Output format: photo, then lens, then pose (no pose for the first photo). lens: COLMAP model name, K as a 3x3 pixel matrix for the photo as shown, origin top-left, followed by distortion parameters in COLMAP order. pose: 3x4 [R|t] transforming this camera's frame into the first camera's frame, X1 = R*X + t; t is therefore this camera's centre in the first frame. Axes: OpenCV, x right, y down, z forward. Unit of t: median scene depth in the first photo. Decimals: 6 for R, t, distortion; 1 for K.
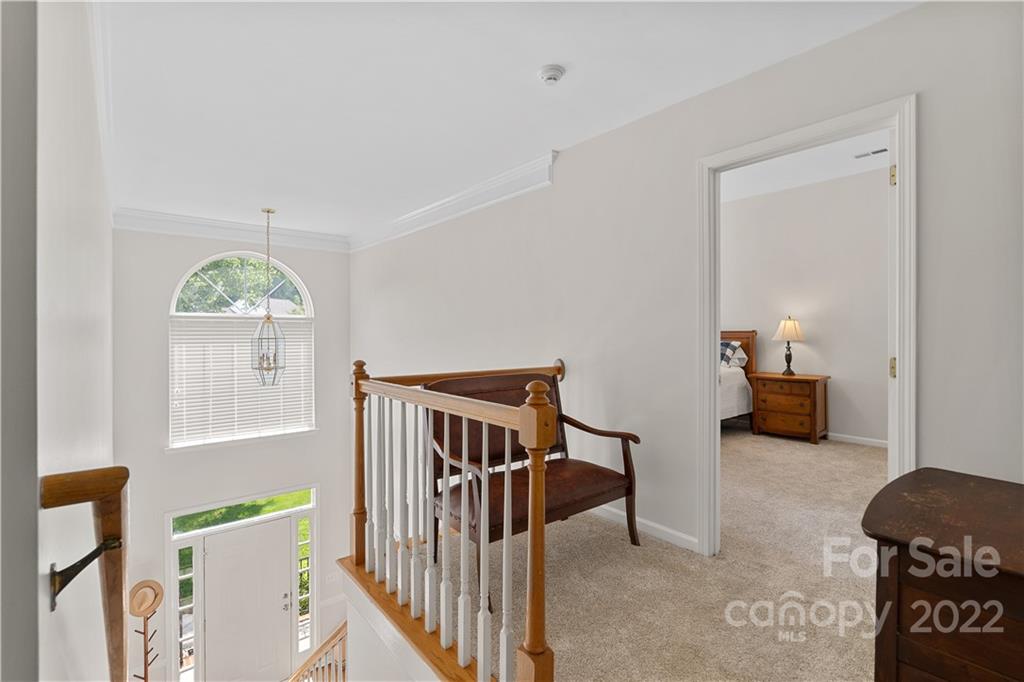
lens RADIAL K [[479.1, 0, 512.8], [0, 479.1, 335.6], [0, 0, 1]] dist [-0.005531, 0.002596]
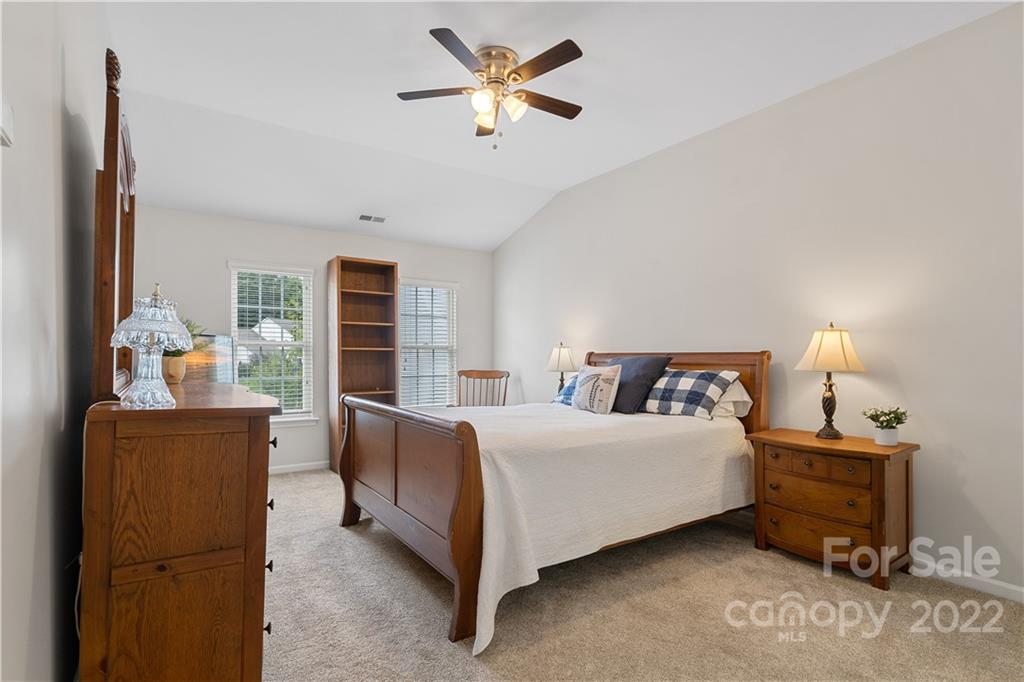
lens RADIAL K [[479.1, 0, 503.4], [0, 479.1, 362.9], [0, 0, 1]] dist [-0.005531, 0.002596]
pose [[0.990936, 0.009634, -0.133988, 0.299430], [-0.008380, 0.999916, 0.009924, -0.000280], [0.134072, -0.008711, 0.990933, 0.446927]]
